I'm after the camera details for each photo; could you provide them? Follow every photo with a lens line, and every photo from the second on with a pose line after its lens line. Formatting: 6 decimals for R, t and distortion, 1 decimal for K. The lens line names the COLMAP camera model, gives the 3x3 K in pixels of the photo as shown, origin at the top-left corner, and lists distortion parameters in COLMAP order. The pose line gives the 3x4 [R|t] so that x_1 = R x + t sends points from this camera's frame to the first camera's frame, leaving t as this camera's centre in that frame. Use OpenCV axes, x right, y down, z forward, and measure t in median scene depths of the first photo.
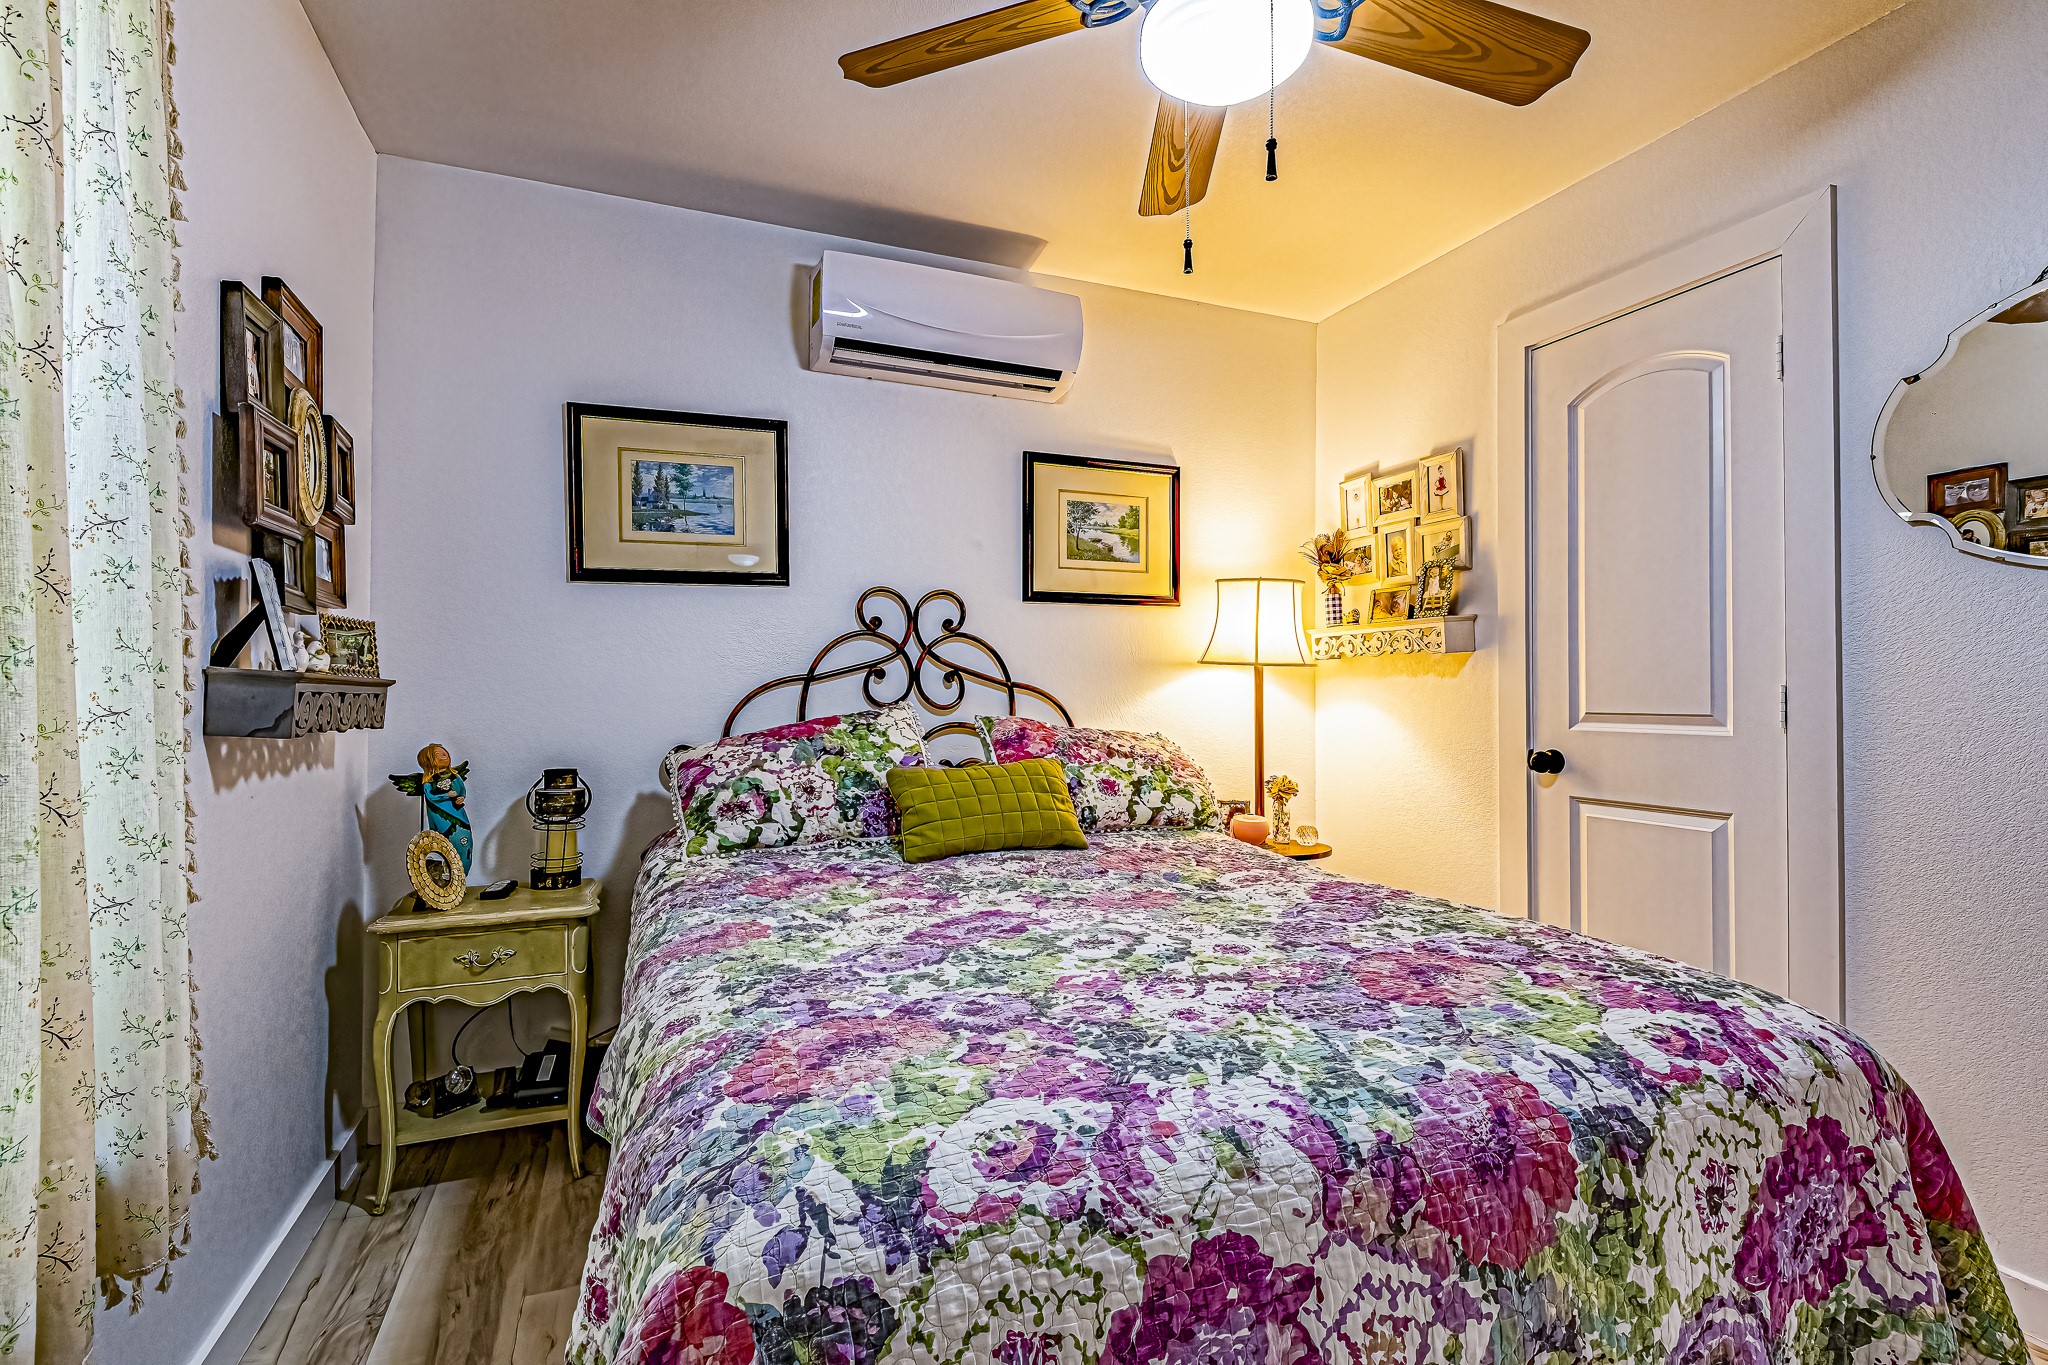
lens RADIAL K [[930.5, 0, 1024.0], [0, 930.5, 682.5], [0, 0, 1]] dist [-0.001642, -0.000131]
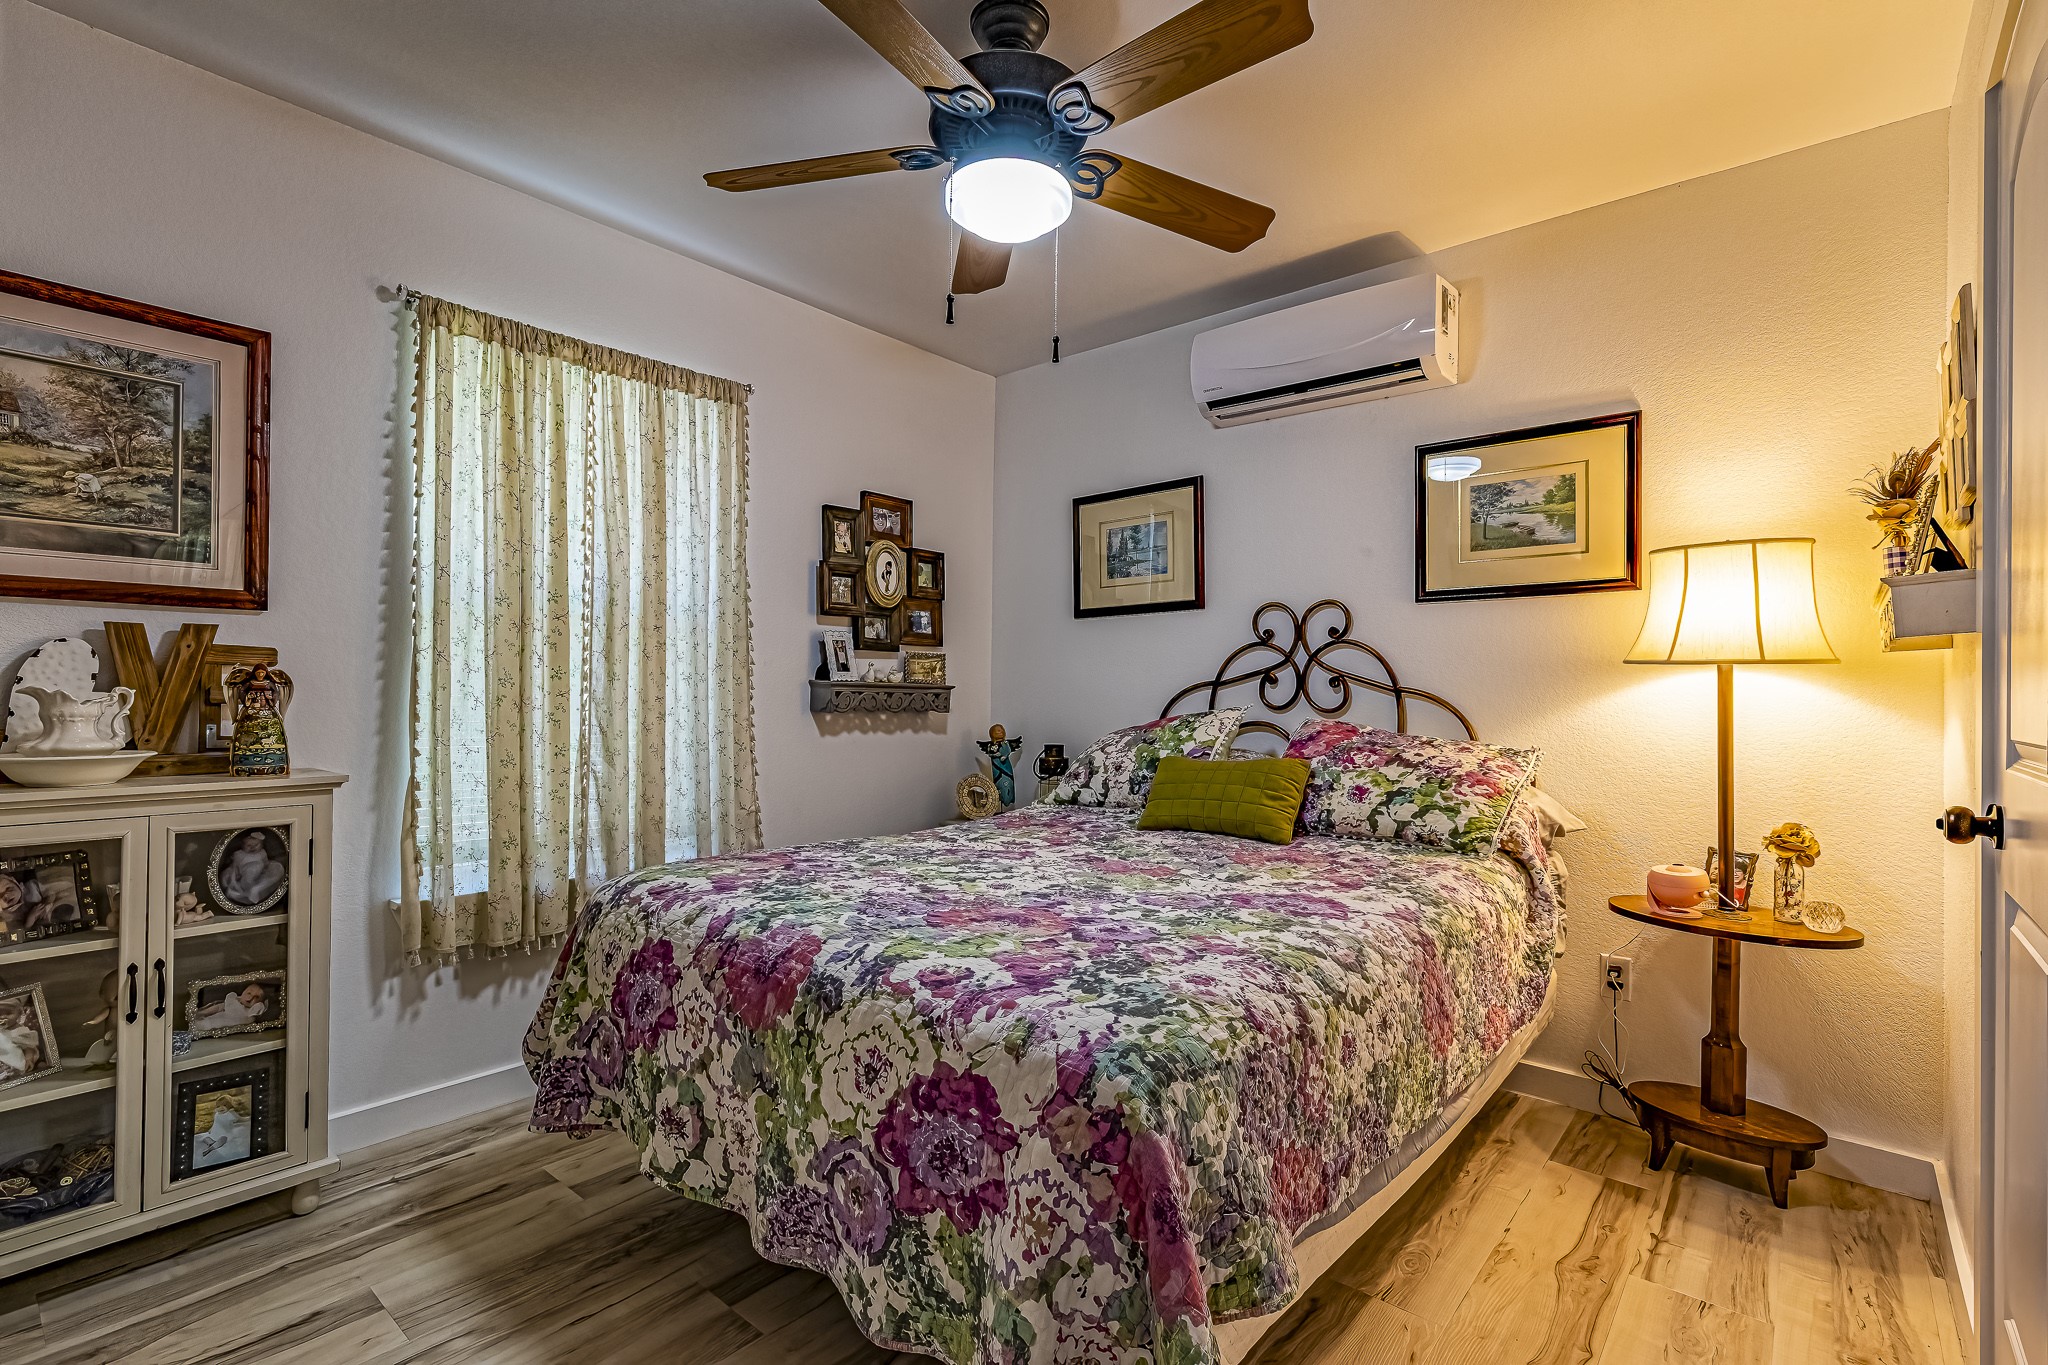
lens RADIAL K [[947.5, 0, 1023.1], [0, 947.5, 686.9], [0, 0, 1]] dist [0.002375, -0.000828]
pose [[0.468762, -0.001888, -0.883322, 0.793950], [-0.001302, 0.999995, -0.002829, 0.003369], [0.883323, 0.002476, 0.468757, 0.217606]]
